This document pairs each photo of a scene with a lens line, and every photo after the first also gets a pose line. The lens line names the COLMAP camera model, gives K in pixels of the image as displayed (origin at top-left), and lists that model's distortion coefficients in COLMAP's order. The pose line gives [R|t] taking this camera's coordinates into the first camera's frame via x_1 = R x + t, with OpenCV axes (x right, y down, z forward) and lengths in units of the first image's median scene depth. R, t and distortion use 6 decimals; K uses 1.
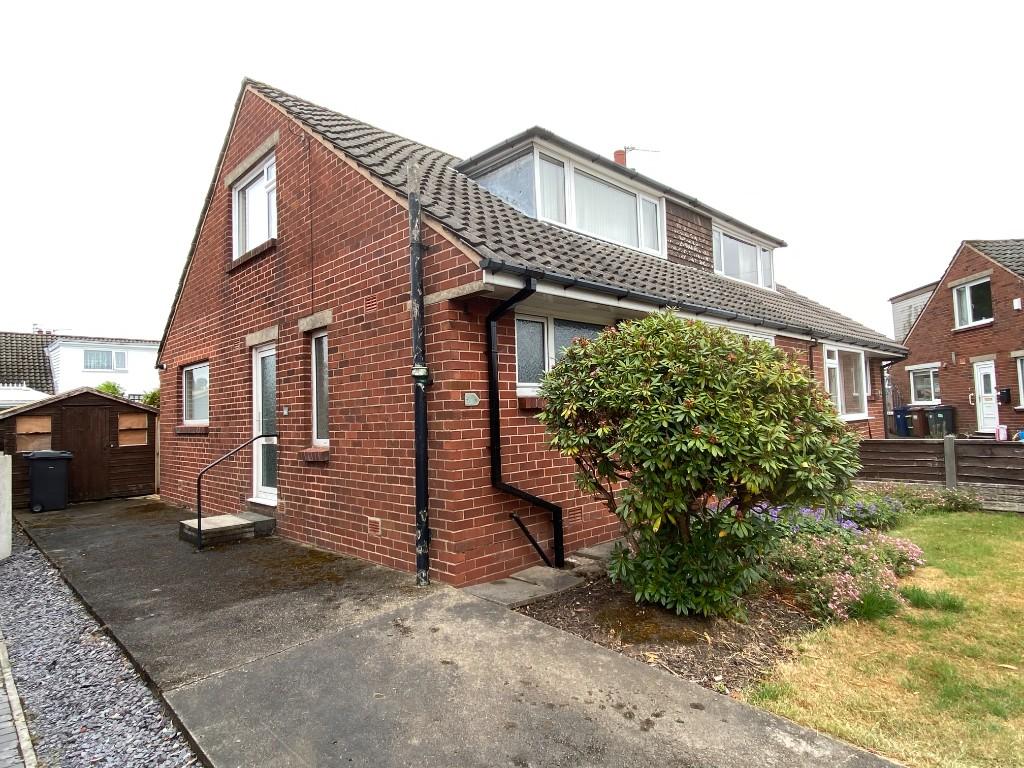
lens RADIAL K [[581.0, 0, 512.0], [0, 581.0, 384.0], [0, 0, 1]] dist [0.000737, -0.000336]
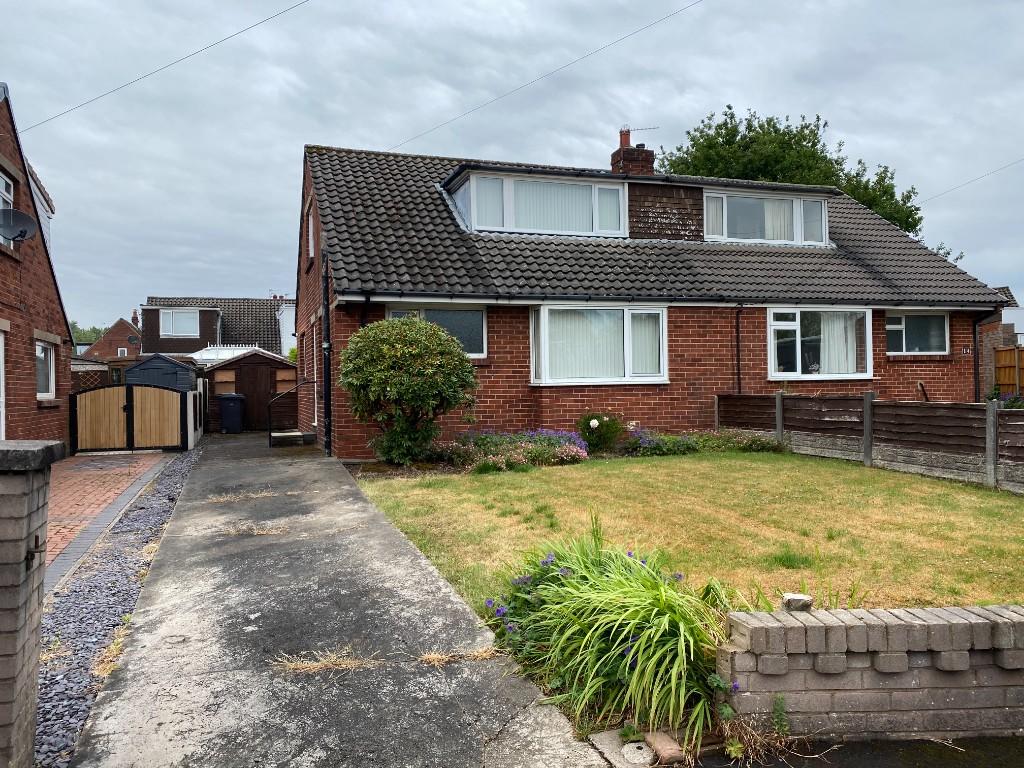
lens RADIAL K [[788.5, 0, 507.8], [0, 788.5, 382.4], [0, 0, 1]] dist [0.051234, -0.070373]
pose [[0.900498, 0.014145, -0.434629, 0.731587], [0.011829, 0.998304, 0.056997, -0.020187], [0.434698, -0.056467, 0.898804, -0.520239]]
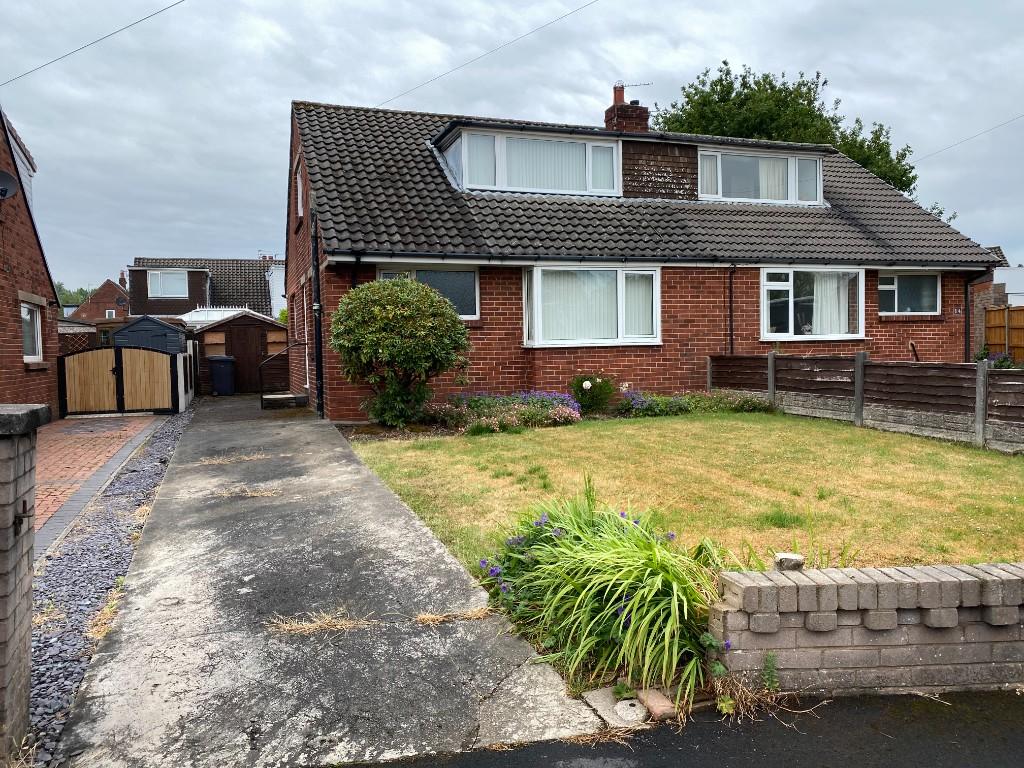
lens RADIAL K [[788.0, 0, 512.0], [0, 788.0, 384.0], [0, 0, 1]] dist [0.055116, -0.084157]
pose [[0.906809, 0.033286, -0.420226, 0.729485], [0.013459, 0.994083, 0.107786, -0.019962], [0.421327, -0.103397, 0.900995, -0.516630]]
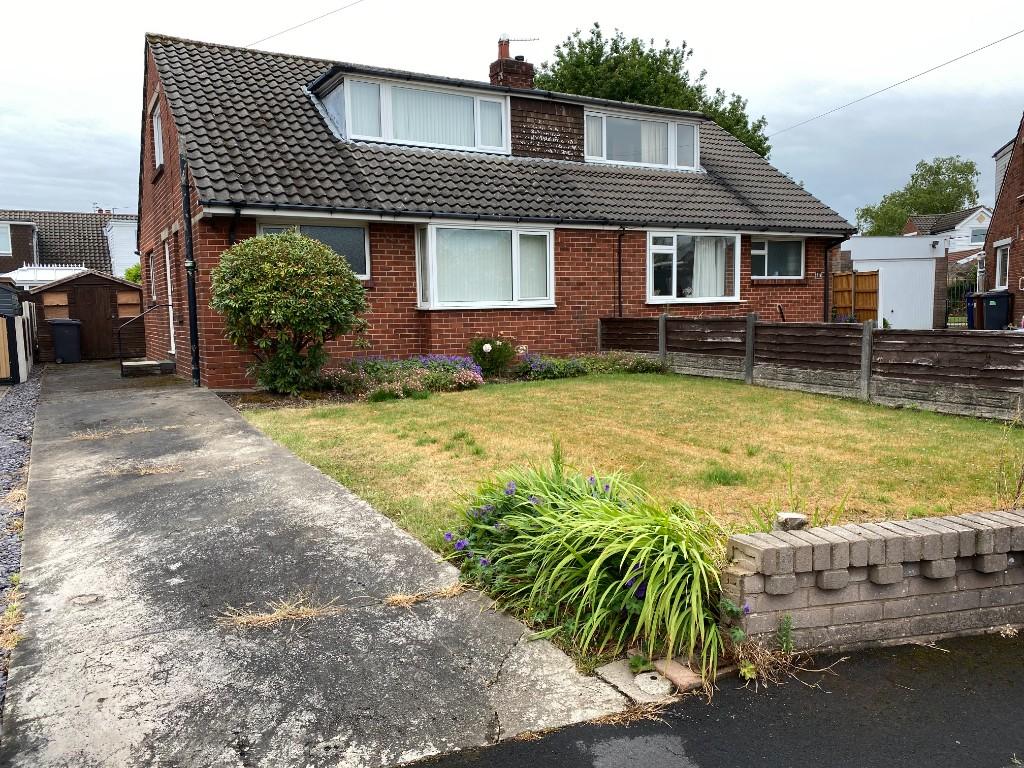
lens RADIAL K [[789.4, 0, 516.2], [0, 789.4, 386.8], [0, 0, 1]] dist [0.045853, -0.060593]
pose [[0.968352, 0.037343, -0.246778, 0.663950], [0.002074, 0.987506, 0.157567, -0.015271], [0.249579, -0.153092, 0.956176, -0.509908]]
